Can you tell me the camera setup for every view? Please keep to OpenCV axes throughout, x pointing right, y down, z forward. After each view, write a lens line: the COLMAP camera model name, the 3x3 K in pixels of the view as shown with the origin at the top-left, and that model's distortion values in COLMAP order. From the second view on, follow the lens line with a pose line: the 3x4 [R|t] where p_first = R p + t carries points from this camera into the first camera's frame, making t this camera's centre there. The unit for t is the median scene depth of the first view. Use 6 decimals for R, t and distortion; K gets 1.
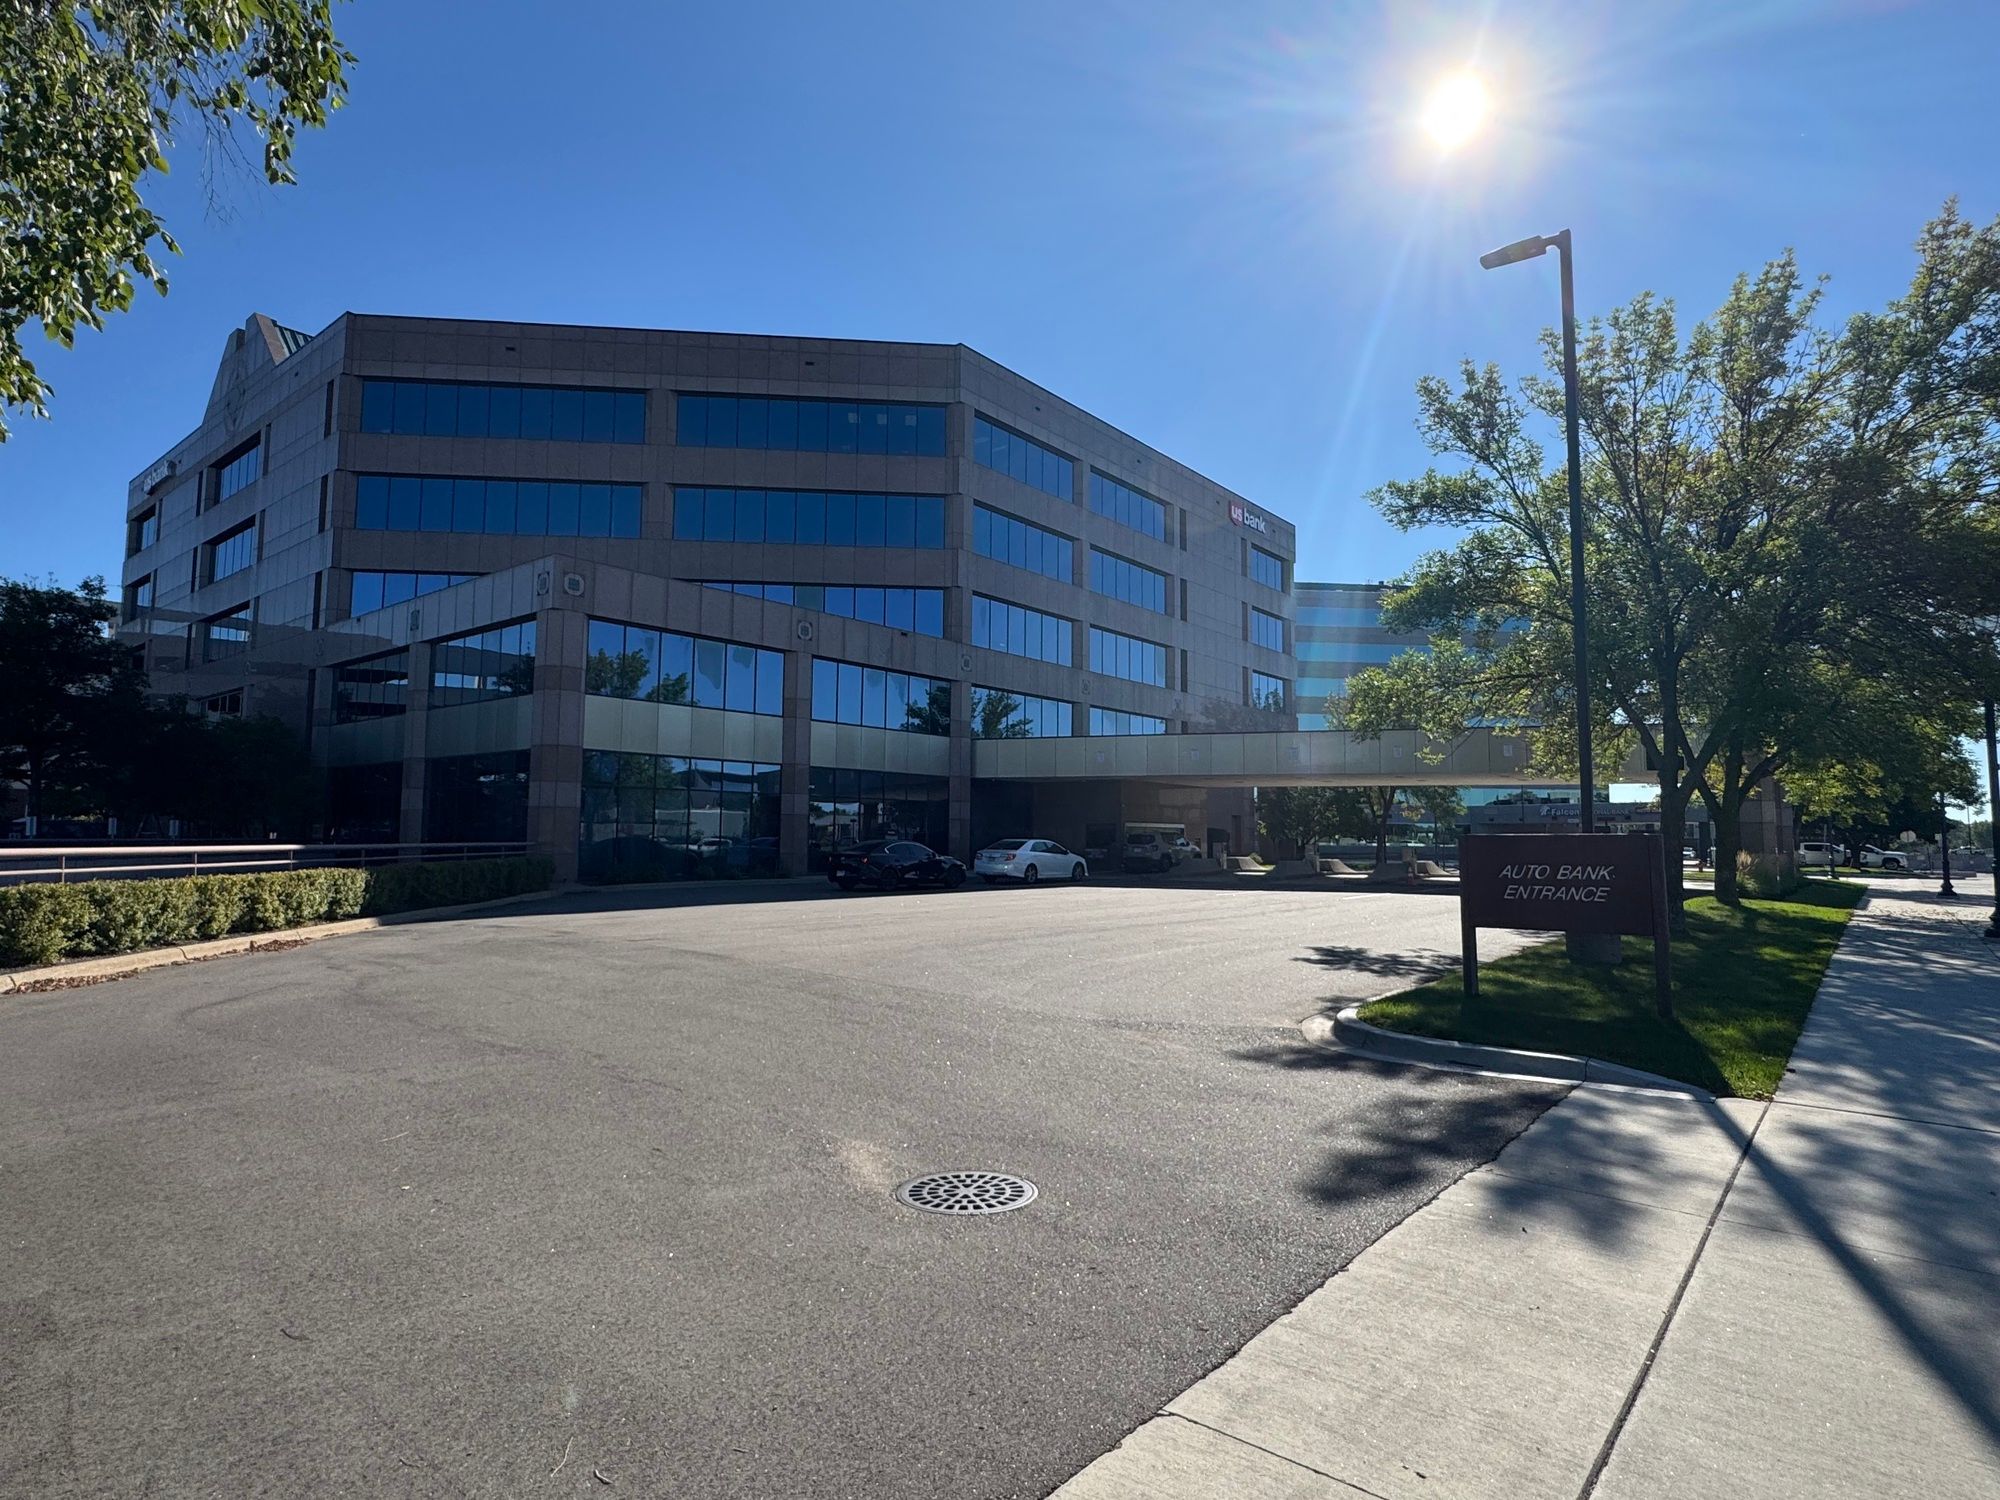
lens RADIAL K [[1063.5, 0, 1003.1], [0, 1063.5, 741.9], [0, 0, 1]] dist [0.005252, -0.002368]
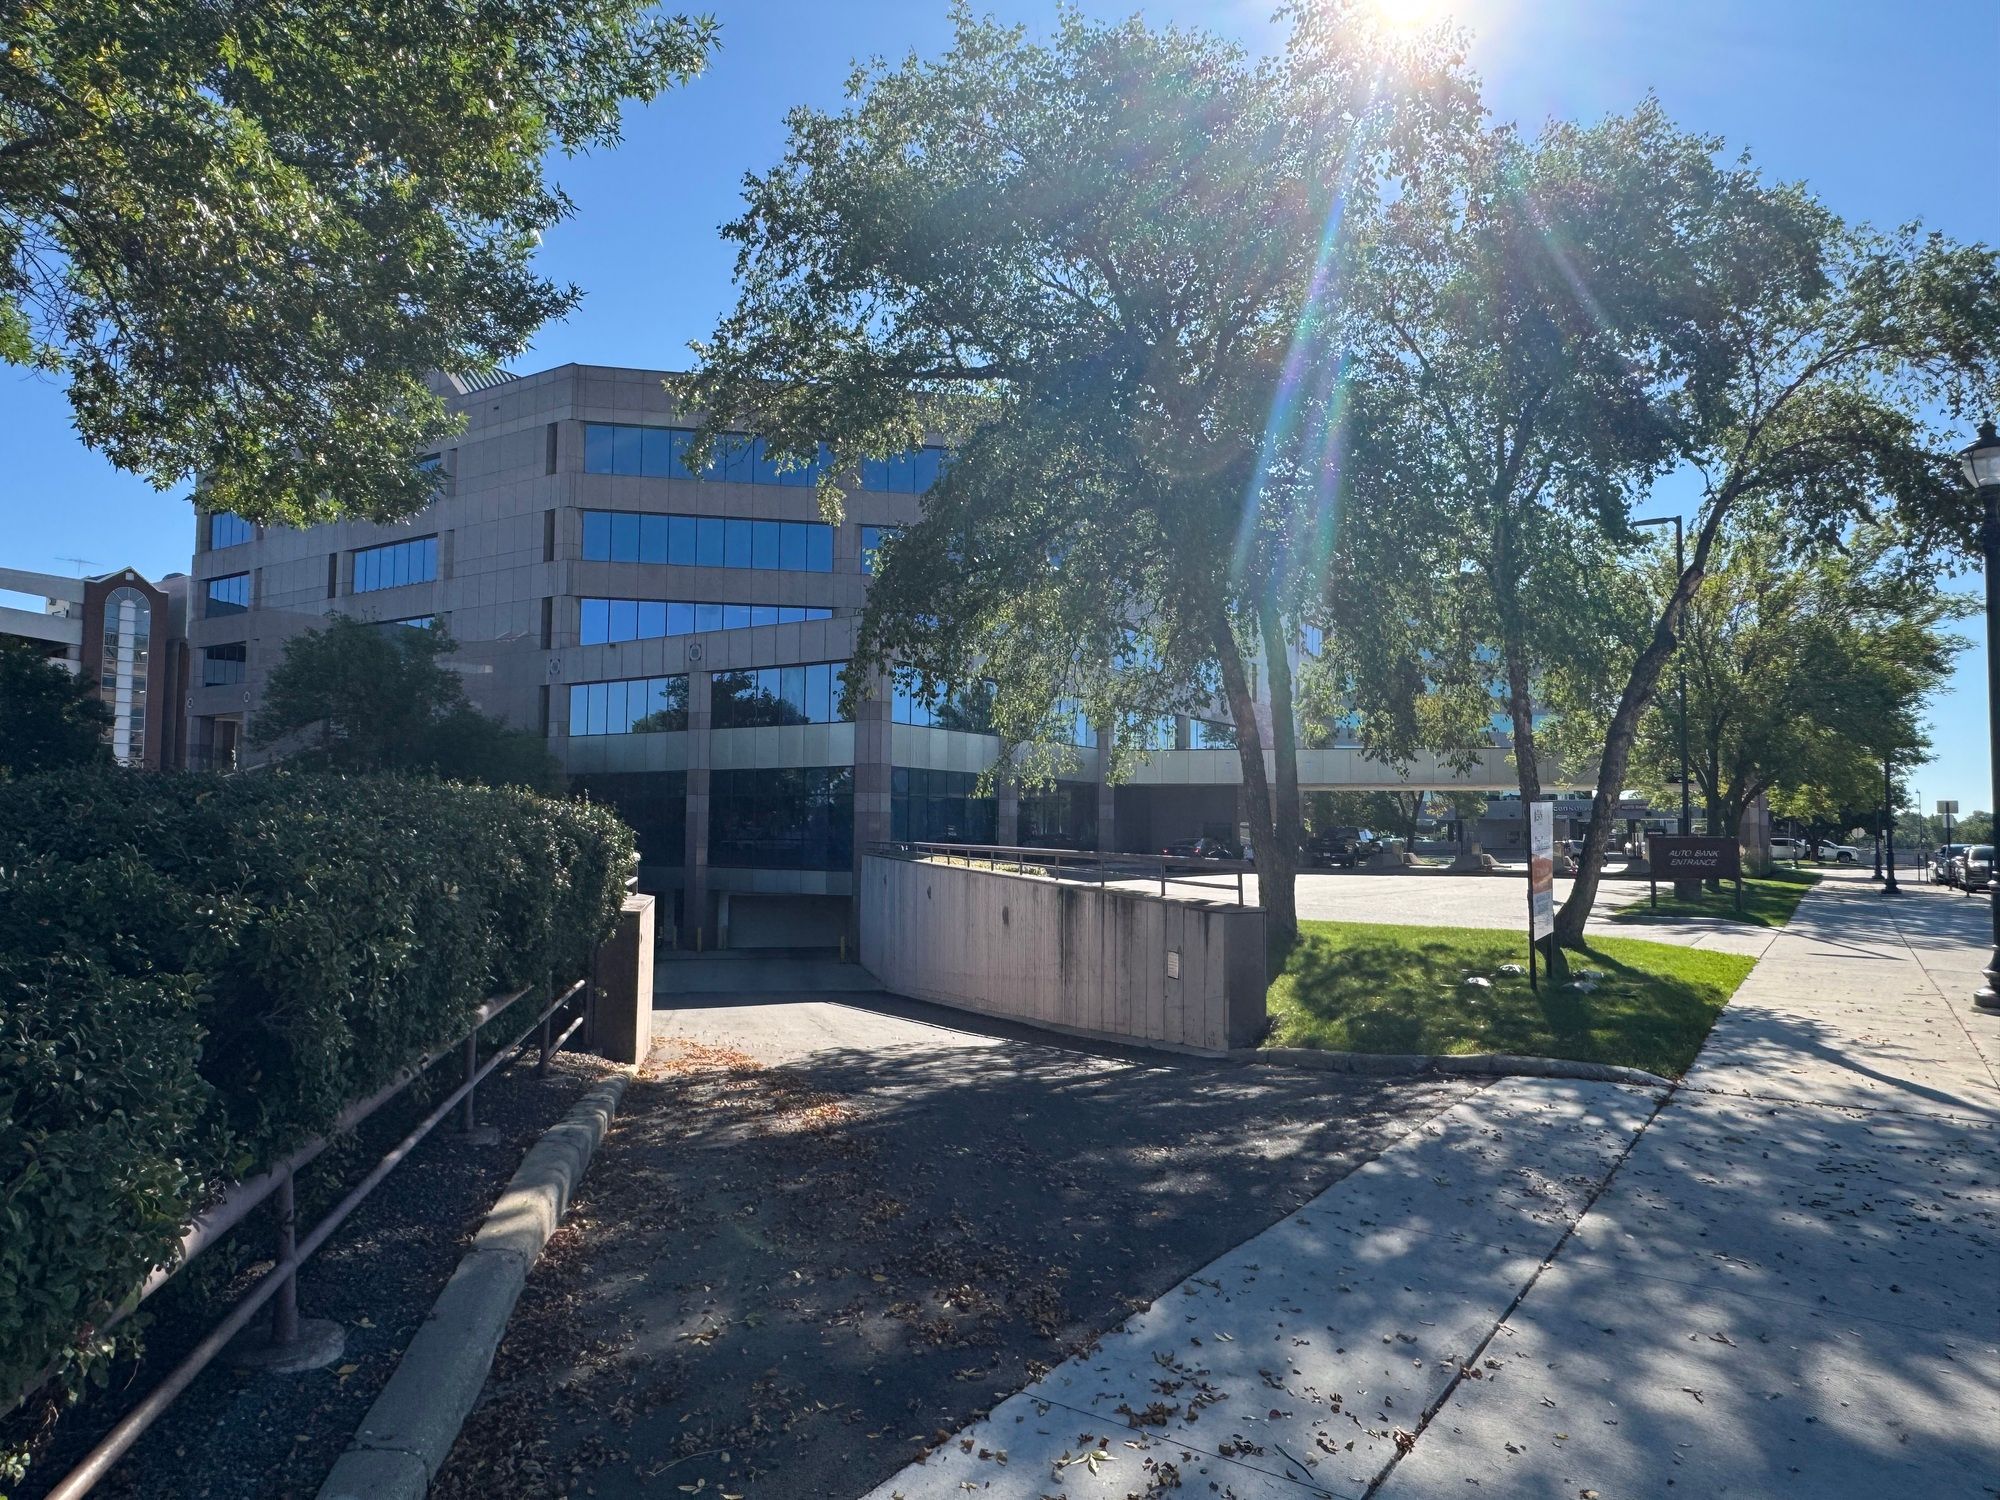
lens RADIAL K [[1285.2, 0, 1009.7], [0, 1285.2, 759.2], [0, 0, 1]] dist [0.001667, -0.000302]
pose [[0.993635, 0.005213, 0.112528, -0.818162], [-0.008850, 0.999454, 0.031841, -0.101704], [-0.112301, -0.032635, 0.993138, -1.030771]]
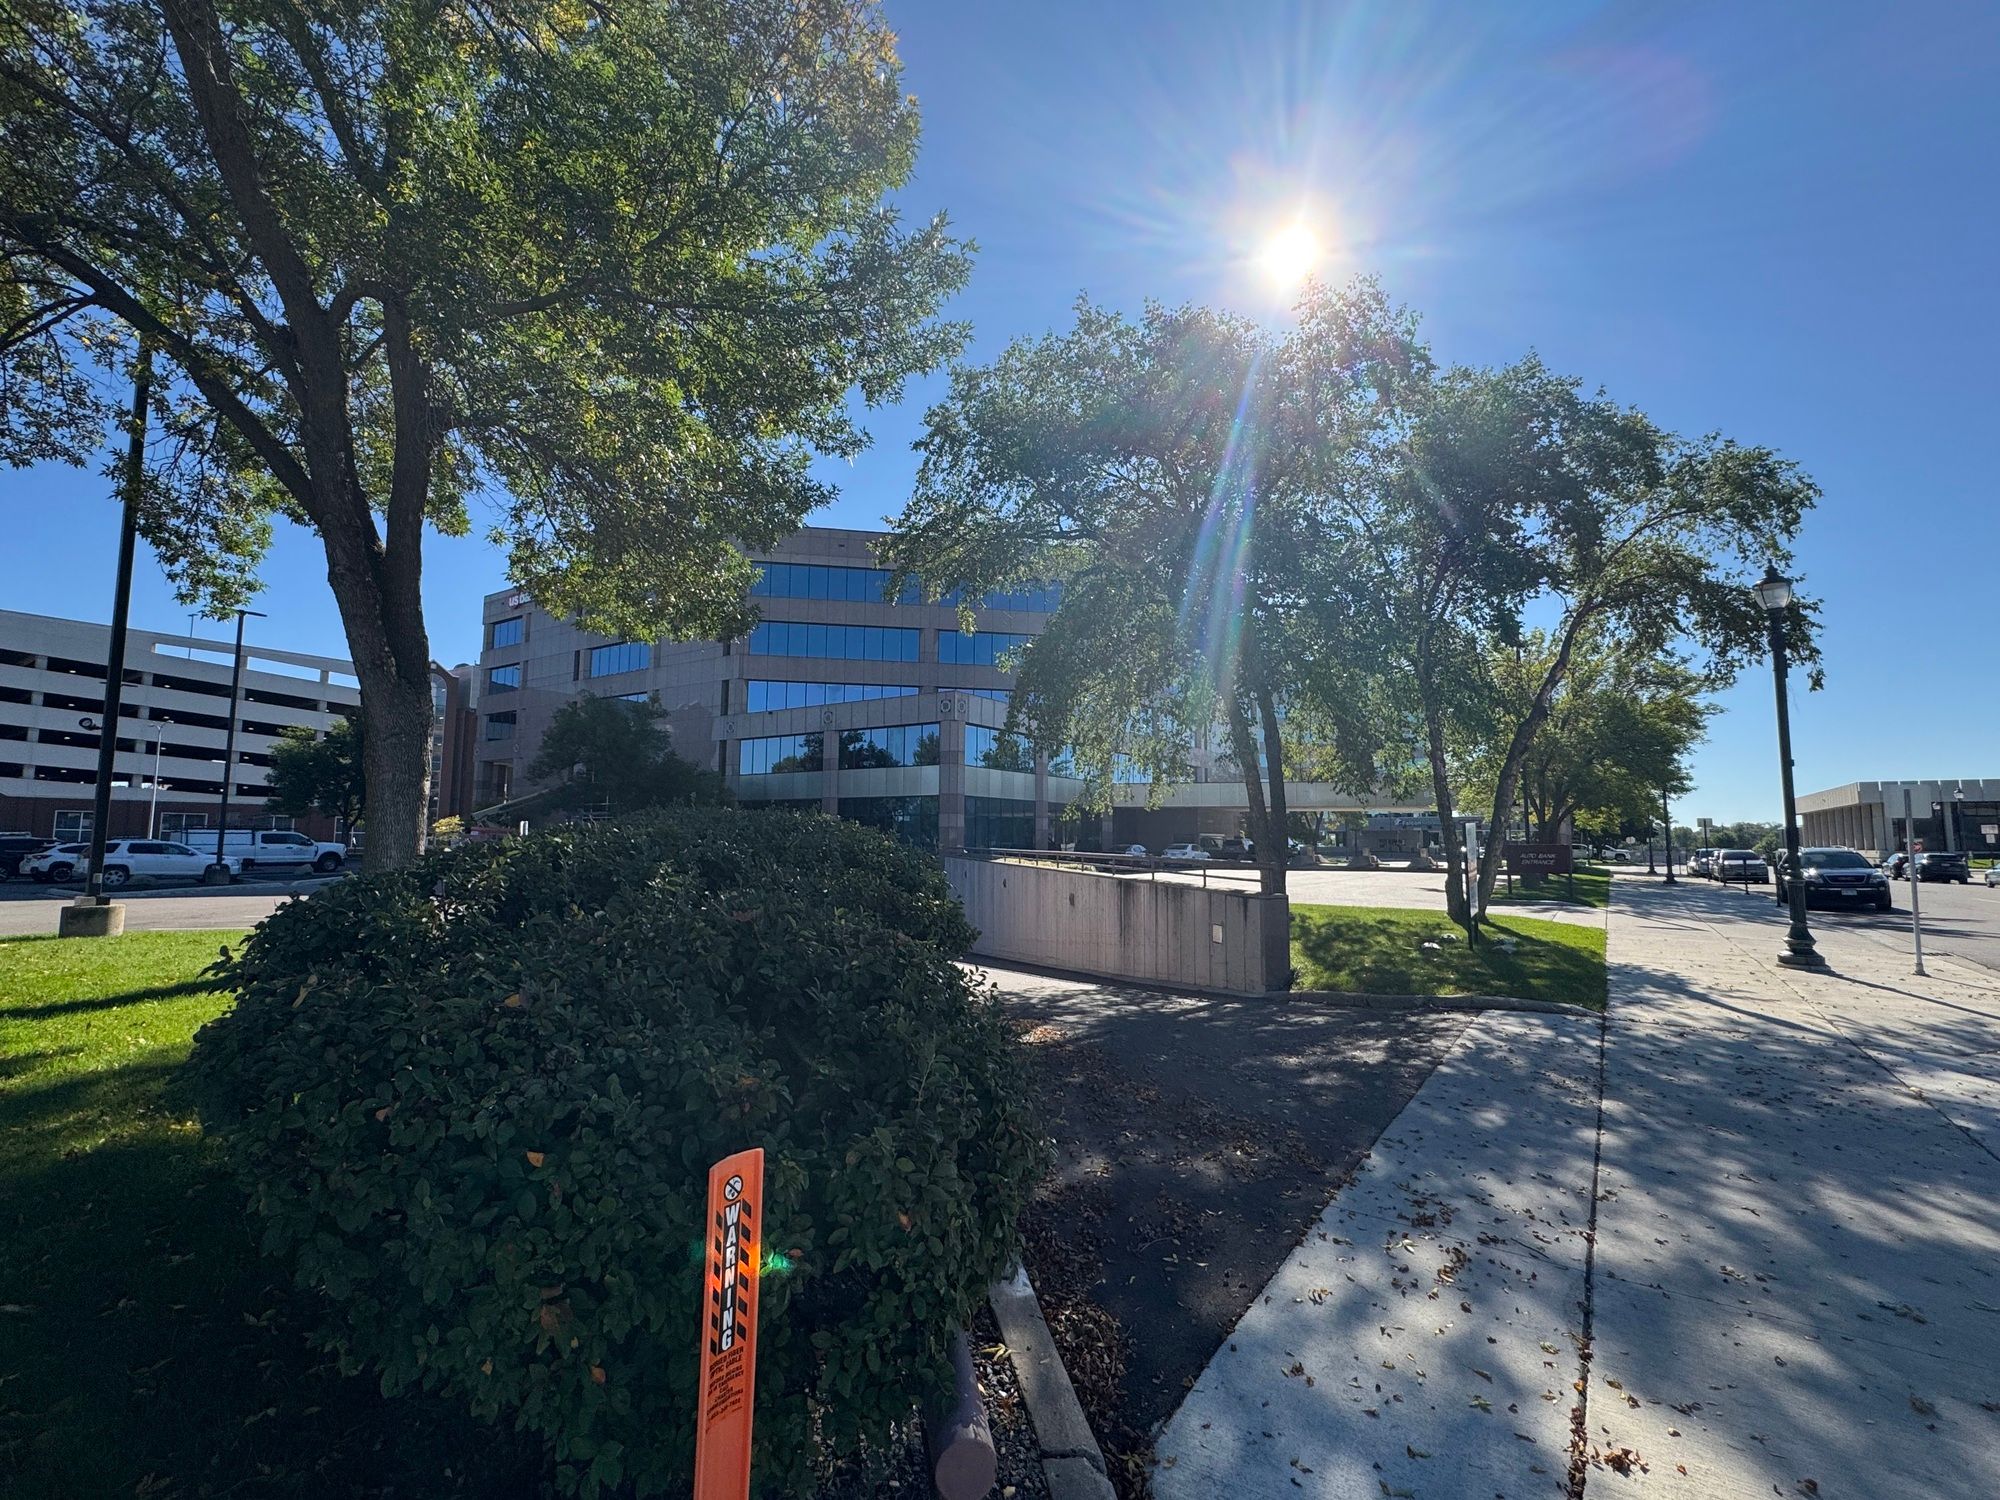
lens RADIAL K [[894.8, 0, 998.2], [0, 894.8, 751.9], [0, 0, 1]] dist [-0.002850, 0.001004]
pose [[0.995910, 0.007275, 0.090054, -0.911687], [-0.006481, 0.999938, -0.009104, -0.107696], [-0.090114, 0.008483, 0.995895, -1.053244]]
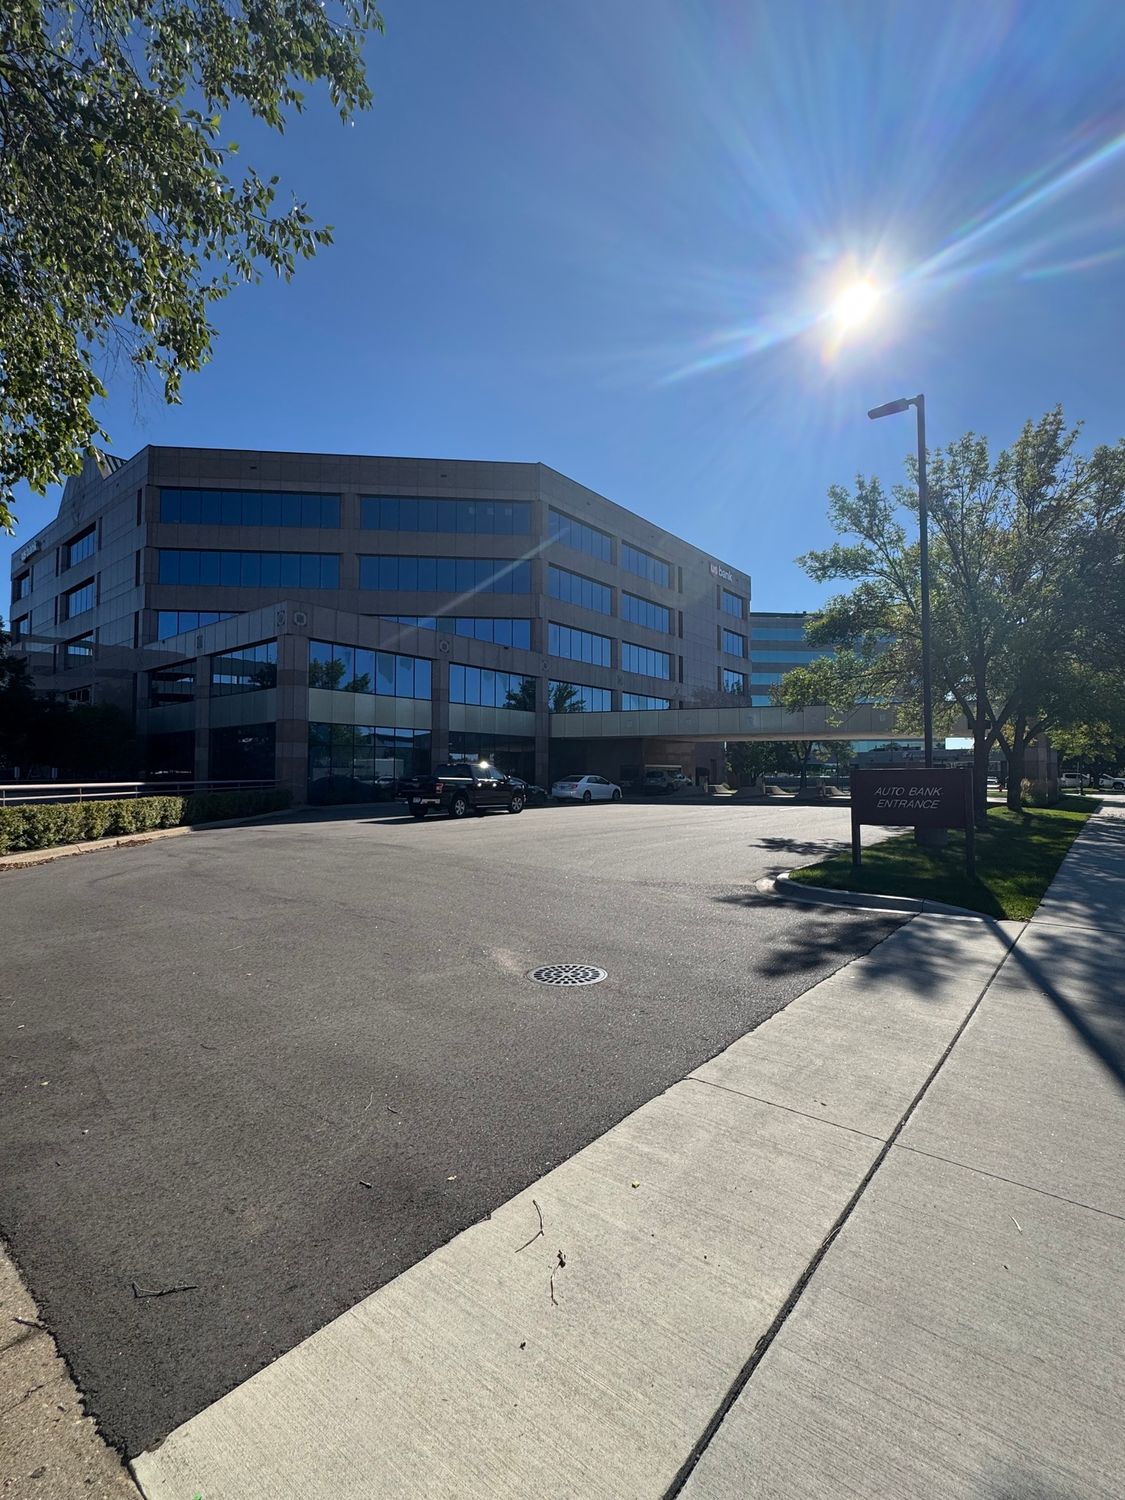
lens RADIAL K [[671.1, 0, 566.0], [0, 671.1, 746.8], [0, 0, 1]] dist [-0.002850, 0.001004]
pose [[0.999959, -0.008955, 0.001588, -0.012219], [0.008868, 0.998797, 0.048232, -0.002220], [-0.002018, -0.048216, 0.998835, -0.031535]]
